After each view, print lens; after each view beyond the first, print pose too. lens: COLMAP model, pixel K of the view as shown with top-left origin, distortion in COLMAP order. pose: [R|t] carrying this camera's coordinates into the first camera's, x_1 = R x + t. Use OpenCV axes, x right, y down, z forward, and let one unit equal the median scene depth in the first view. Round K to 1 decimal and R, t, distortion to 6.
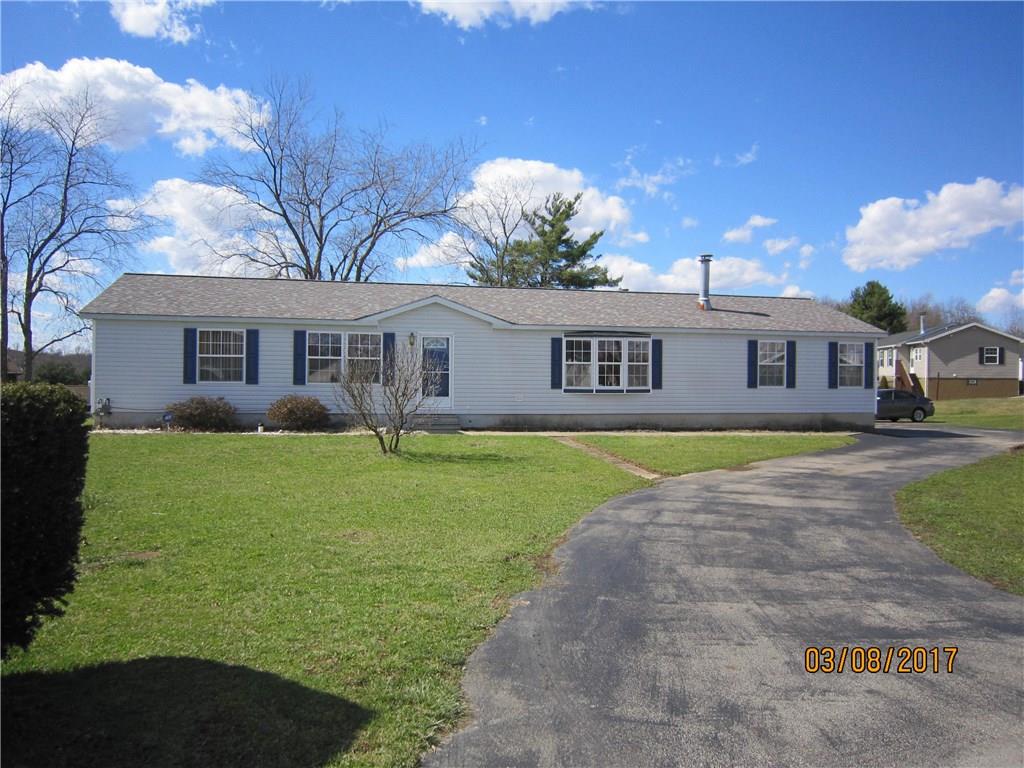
lens RADIAL K [[805.9, 0, 512.0], [0, 805.9, 384.0], [0, 0, 1]] dist [-0.071988, 0.000544]
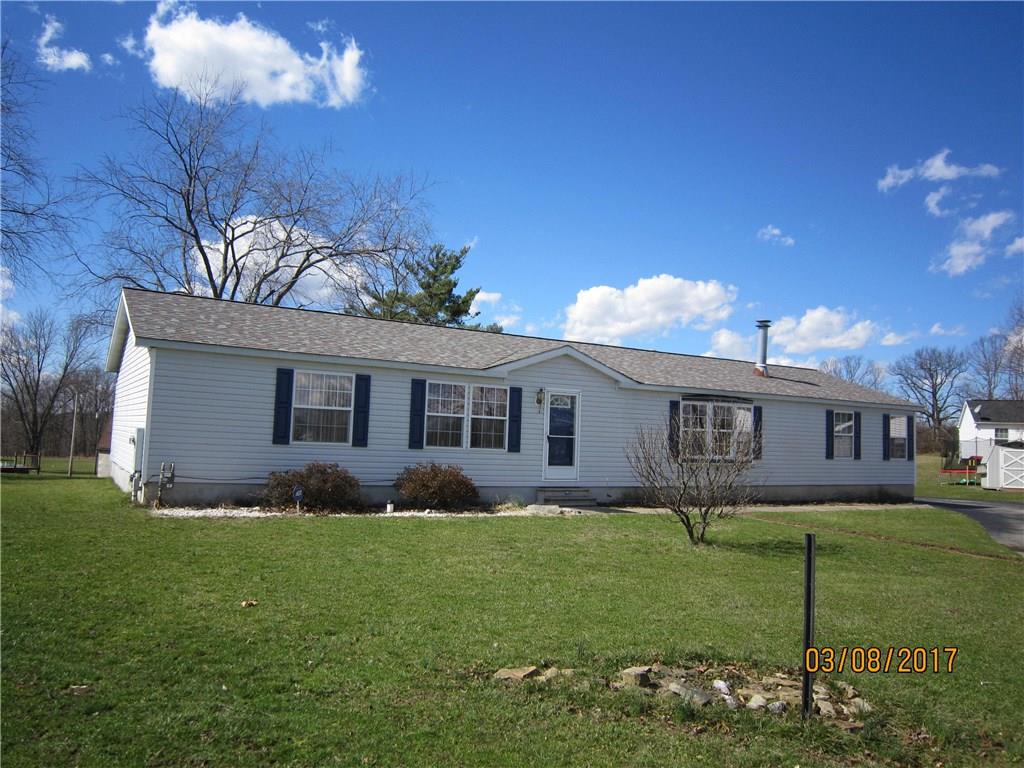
lens RADIAL K [[805.9, 0, 512.0], [0, 805.9, 384.0], [0, 0, 1]] dist [-0.071988, 0.000544]
pose [[0.946027, 0.045149, 0.320928, -0.411534], [-0.020932, 0.996693, -0.078514, -0.002386], [-0.323411, 0.067559, 0.943844, 0.223523]]
